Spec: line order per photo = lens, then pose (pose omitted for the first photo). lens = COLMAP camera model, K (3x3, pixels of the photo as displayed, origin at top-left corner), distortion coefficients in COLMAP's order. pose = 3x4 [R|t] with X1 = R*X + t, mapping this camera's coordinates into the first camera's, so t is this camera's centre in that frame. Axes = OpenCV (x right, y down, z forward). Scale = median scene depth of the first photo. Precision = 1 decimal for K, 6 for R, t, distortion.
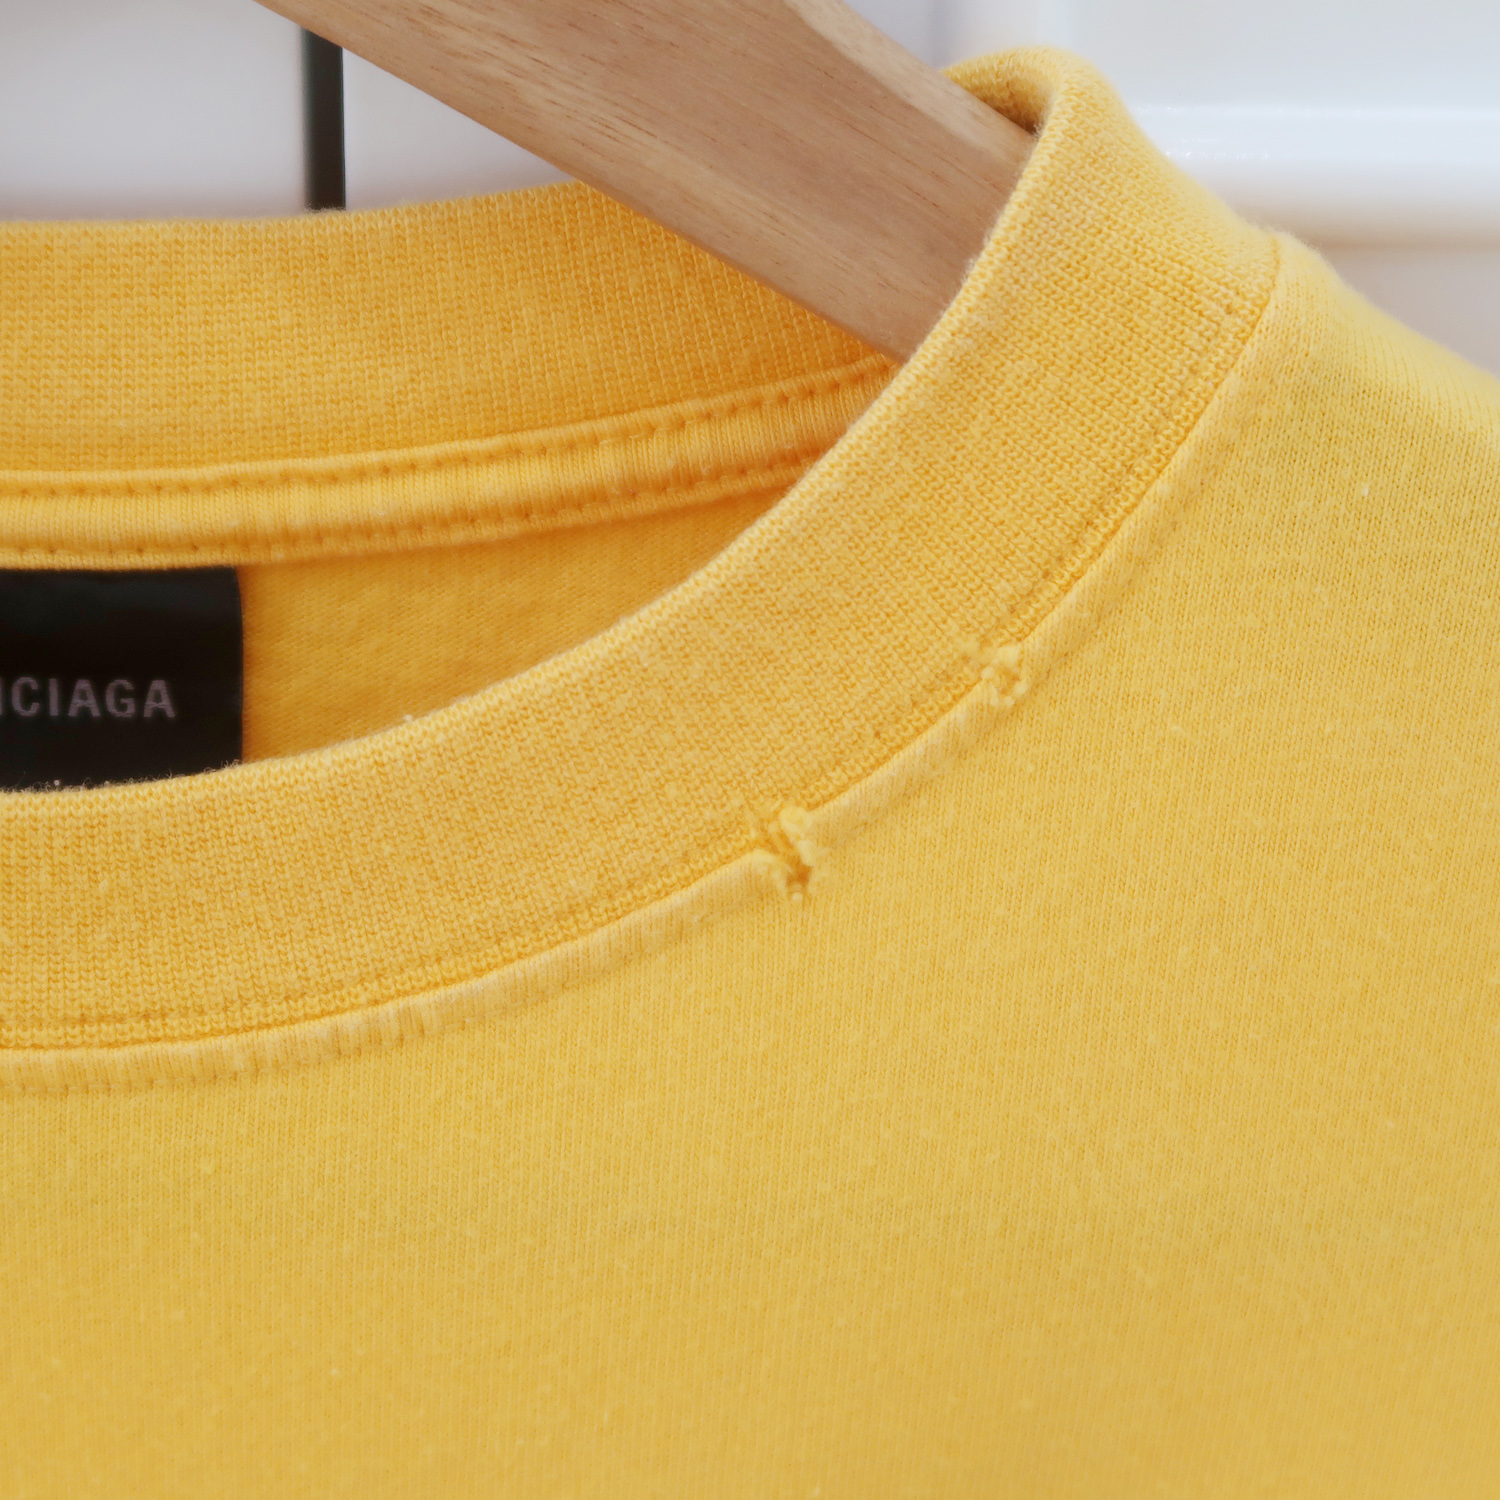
lens RADIAL K [[3714.4, 0, 748.0], [0, 3714.4, 754.0], [0, 0, 1]] dist [-0.030509, 0.000000]
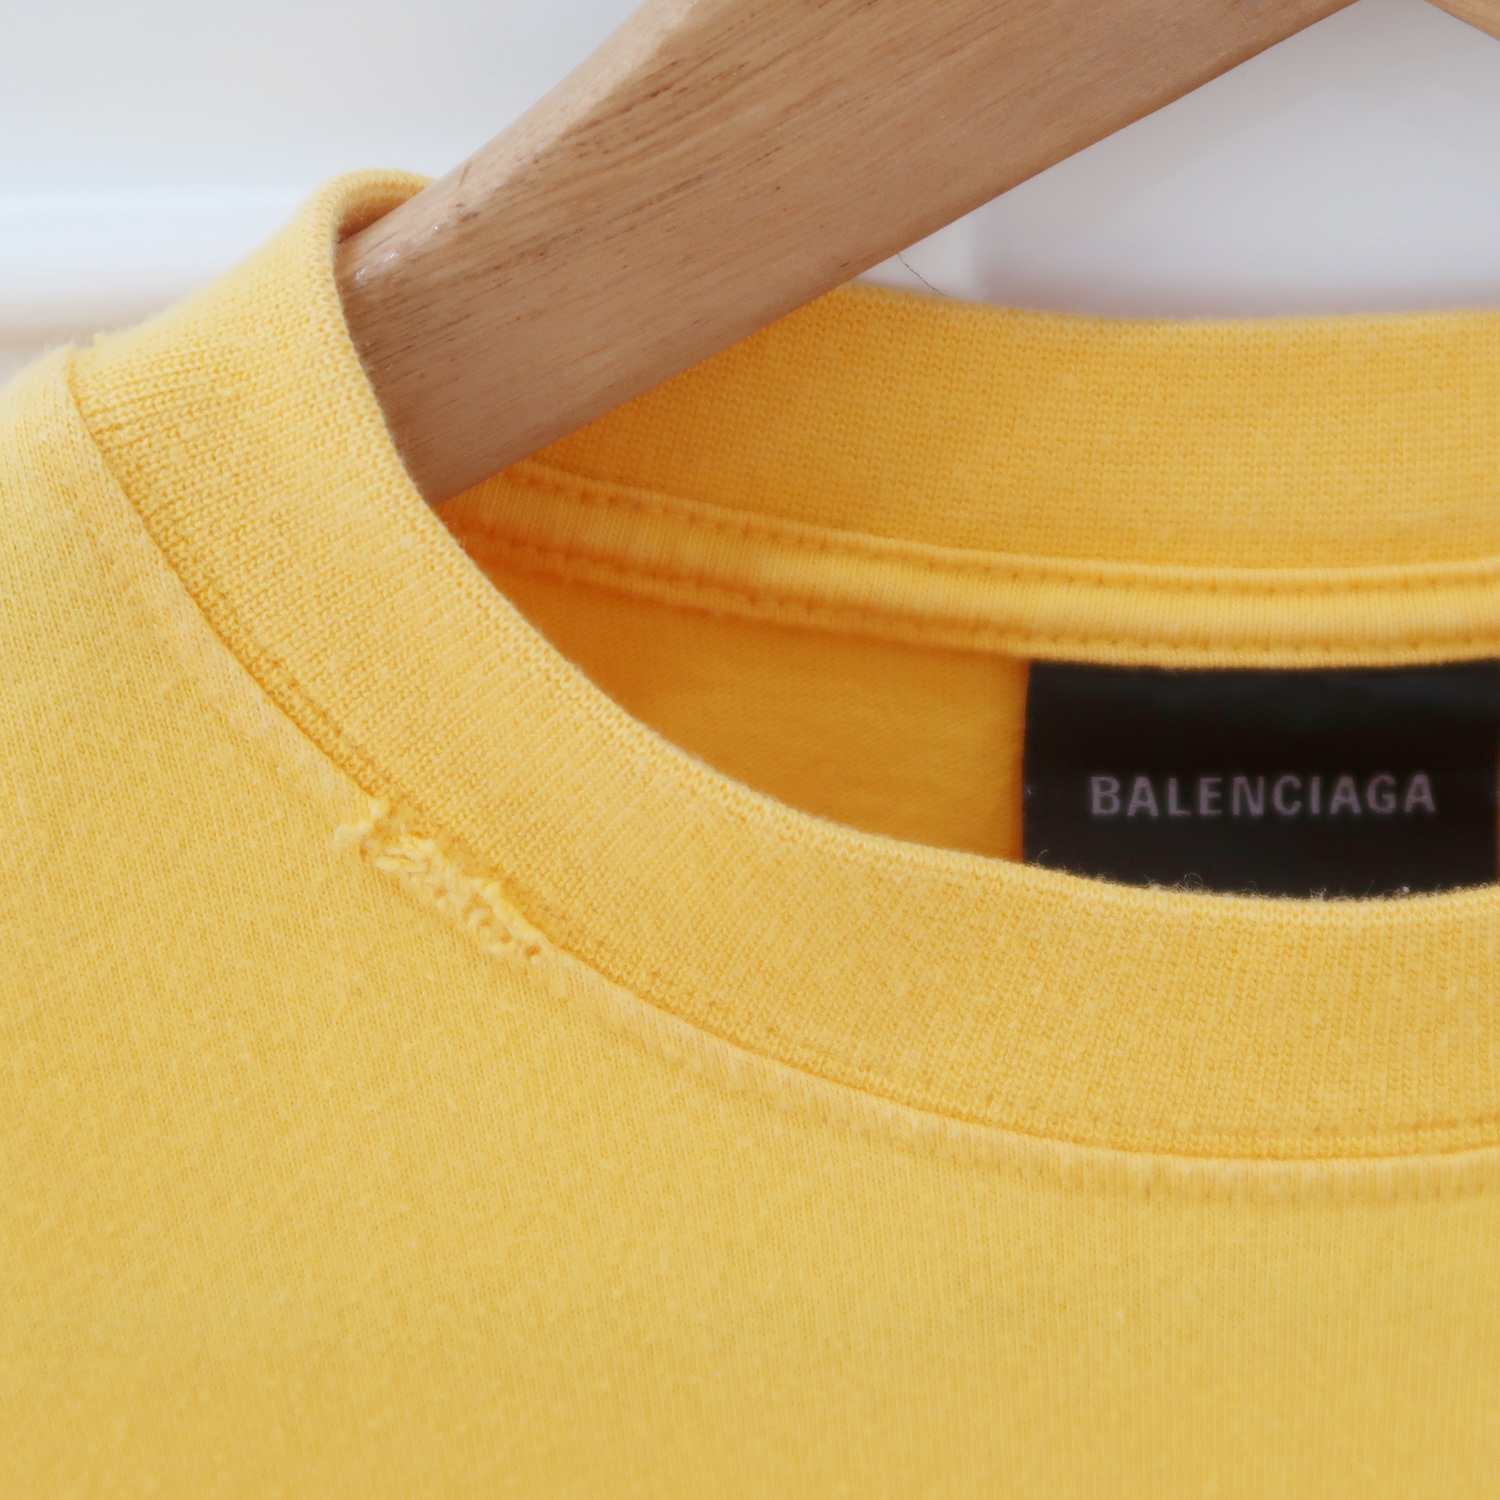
lens RADIAL K [[3714.4, 0, 750.4], [0, 3714.4, 745.7], [0, 0, 1]] dist [-0.030509, 0.000000]
pose [[0.999466, -0.031877, -0.007177, -0.345827], [0.031938, 0.999453, 0.008566, -0.043679], [0.006900, -0.008791, 0.999938, 0.011845]]
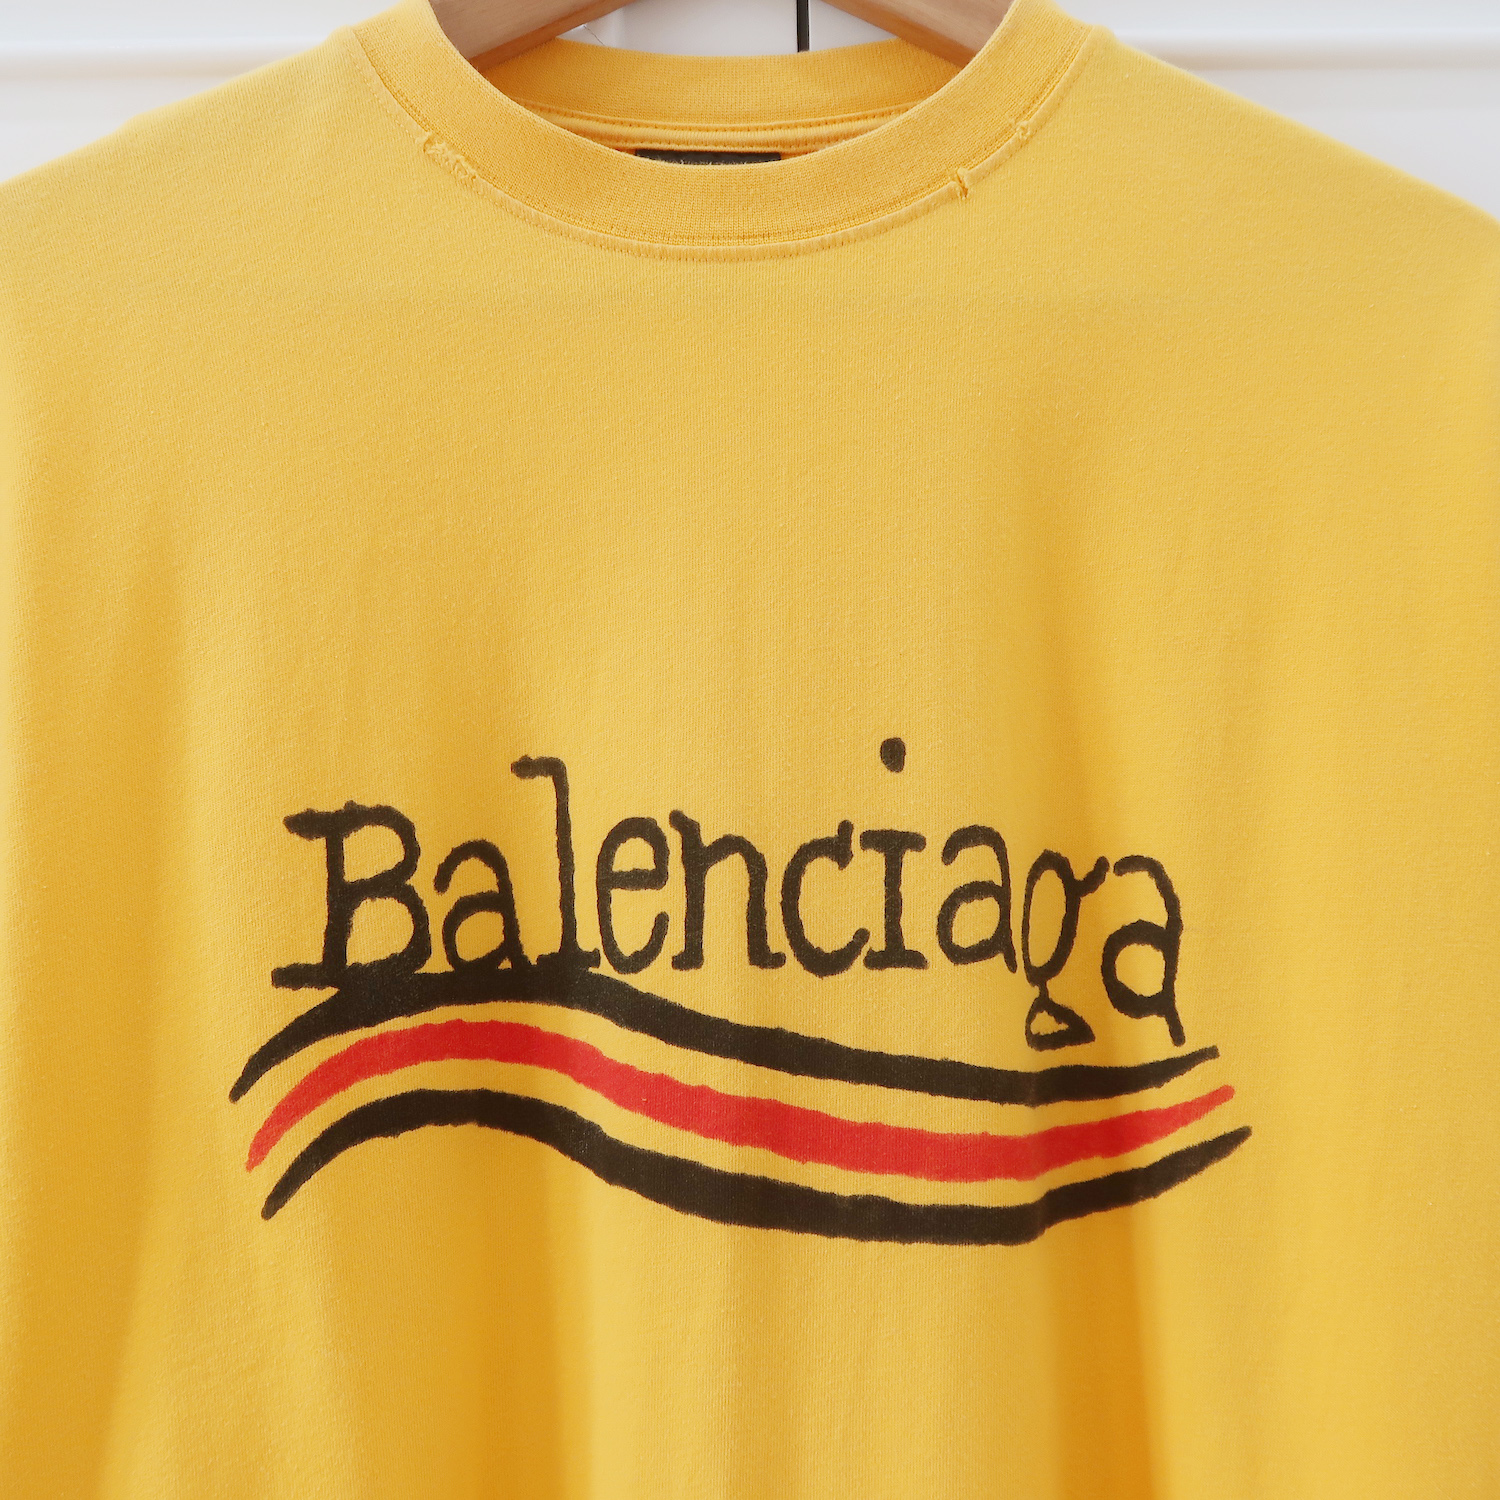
lens RADIAL K [[1913.4, 0, 752.5], [0, 1913.4, 744.2], [0, 0, 1]] dist [0.007954, 0.000000]
pose [[0.999447, -0.031637, -0.010274, -0.168212], [0.025371, 0.924776, -0.379666, 1.104538], [0.021513, 0.379195, 0.925067, -0.365586]]
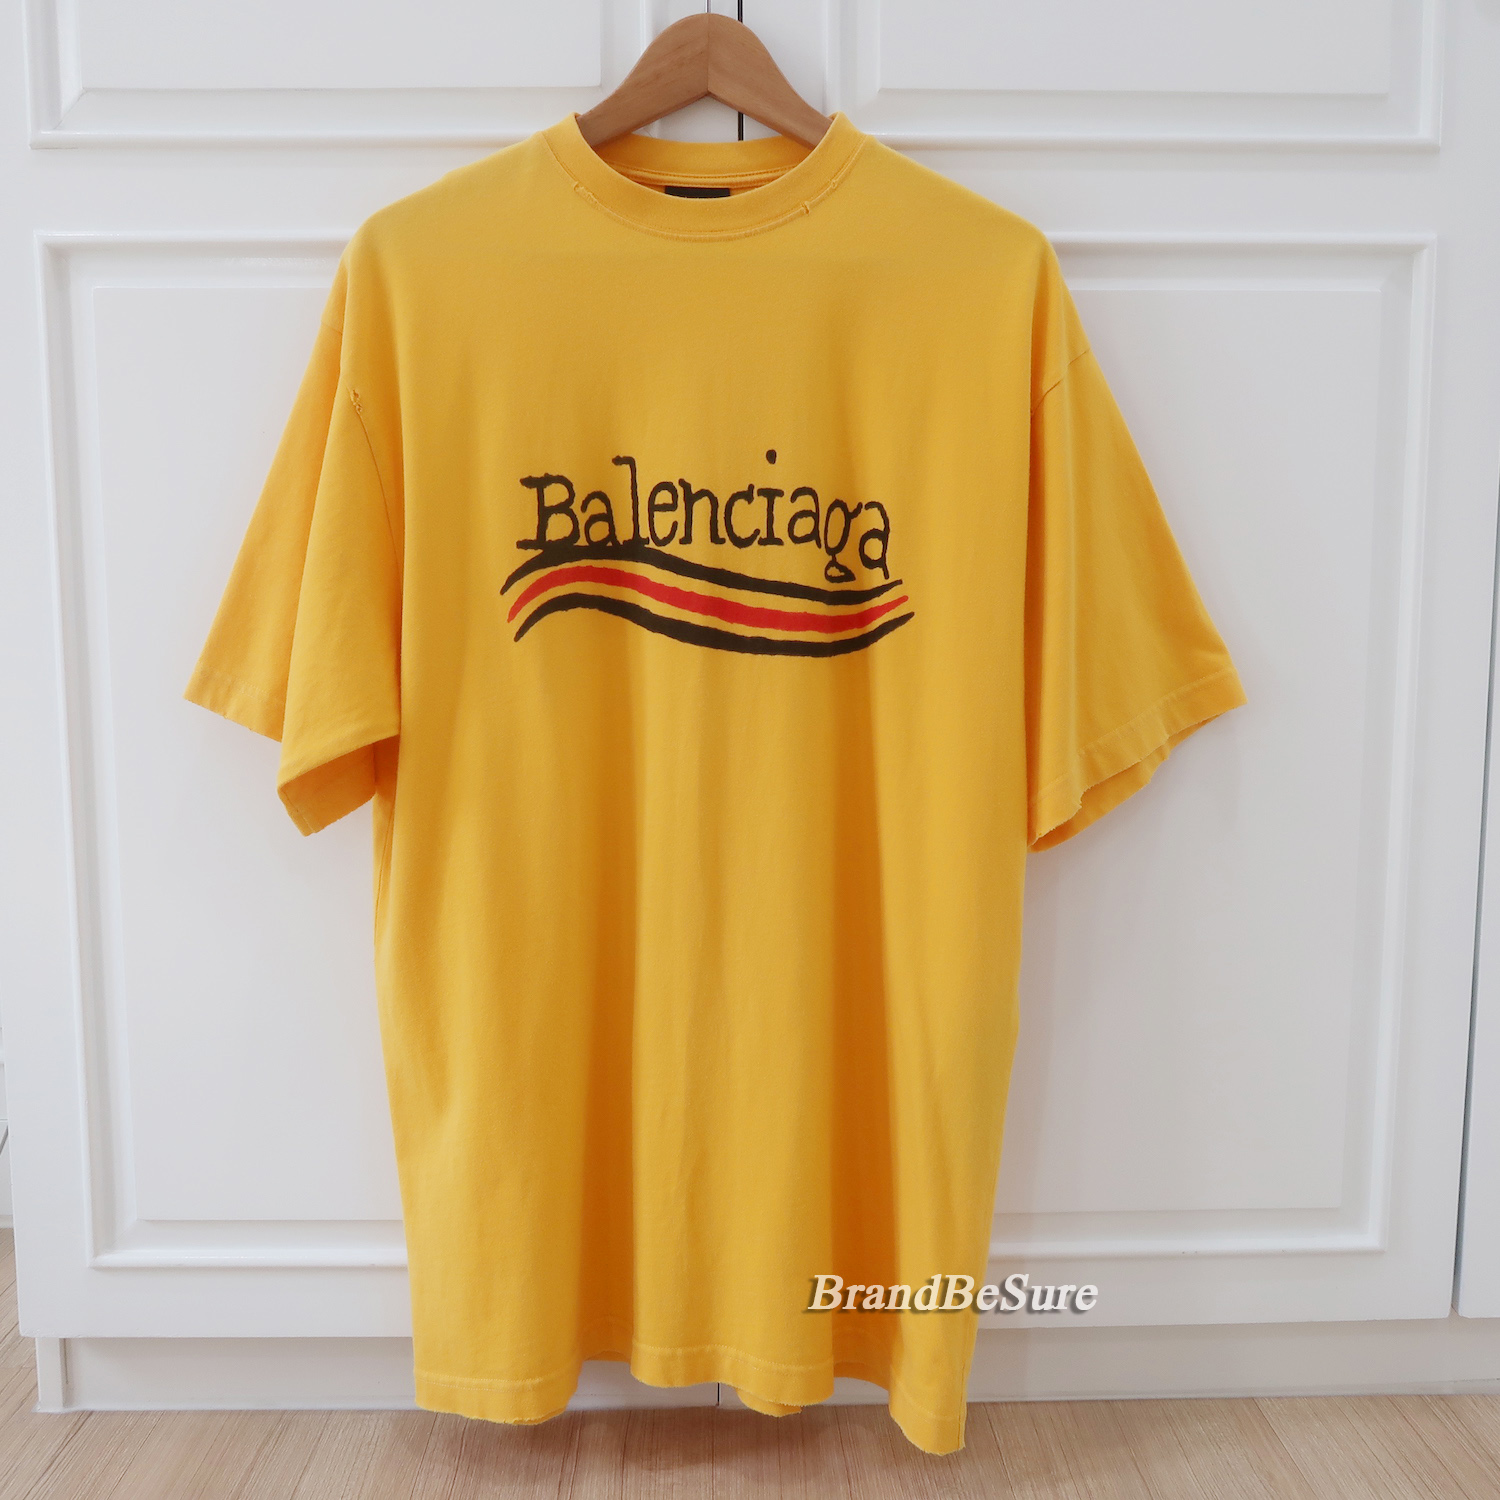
lens RADIAL K [[1643.8, 0, 755.2], [0, 1643.8, 764.3], [0, 0, 1]] dist [-0.022790, 0.000000]
pose [[0.999804, -0.016774, -0.010518, -0.075459], [0.013909, 0.973135, -0.229816, 1.876351], [0.014090, 0.229625, 0.973177, -1.968333]]
